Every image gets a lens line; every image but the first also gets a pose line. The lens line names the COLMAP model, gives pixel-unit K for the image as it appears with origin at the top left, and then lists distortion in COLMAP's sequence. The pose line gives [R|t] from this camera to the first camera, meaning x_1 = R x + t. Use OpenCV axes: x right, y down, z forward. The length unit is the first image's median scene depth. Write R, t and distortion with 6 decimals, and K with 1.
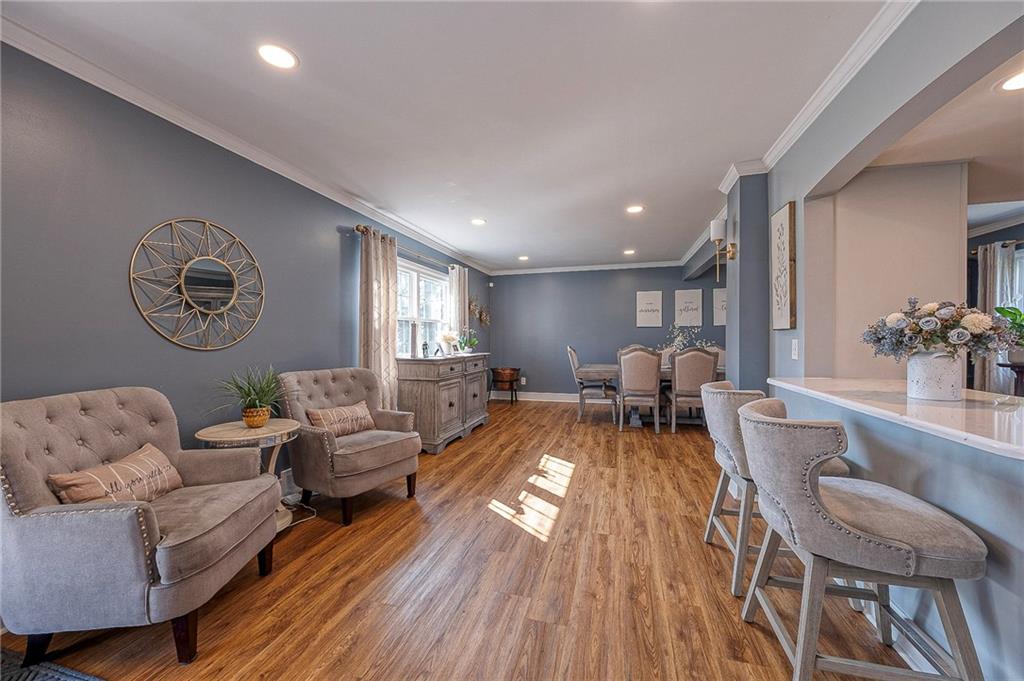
lens RADIAL K [[396.8, 0, 515.9], [0, 396.8, 341.8], [0, 0, 1]] dist [-0.000905, -0.000107]
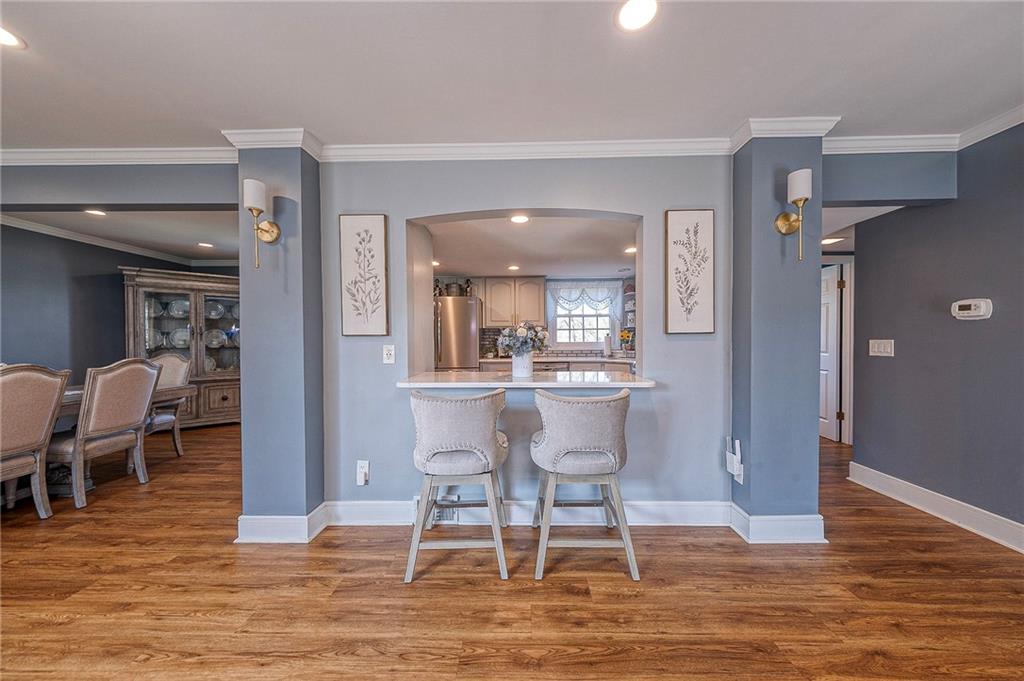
lens RADIAL K [[341.9, 0, 518.2], [0, 341.9, 343.7], [0, 0, 1]] dist [0.000532, -0.000091]
pose [[-0.245761, -0.003783, 0.969323, -0.247341], [0.015229, 0.999854, 0.007763, -0.011127], [-0.969211, 0.016670, -0.245667, 0.795364]]
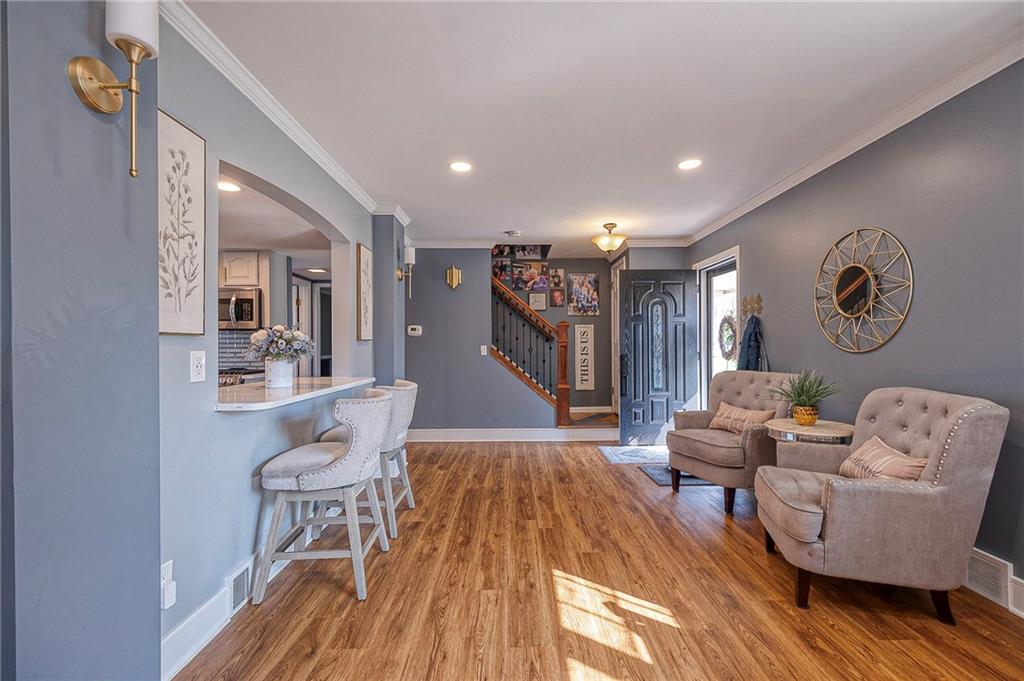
lens RADIAL K [[431.4, 0, 511.5], [0, 431.4, 344.0], [0, 0, 1]] dist [0.000924, 0.000024]
pose [[-0.966157, 0.011475, -0.257699, 0.345767], [0.009863, 0.999923, 0.007546, -0.016296], [0.257766, 0.004749, -0.966196, 1.625820]]
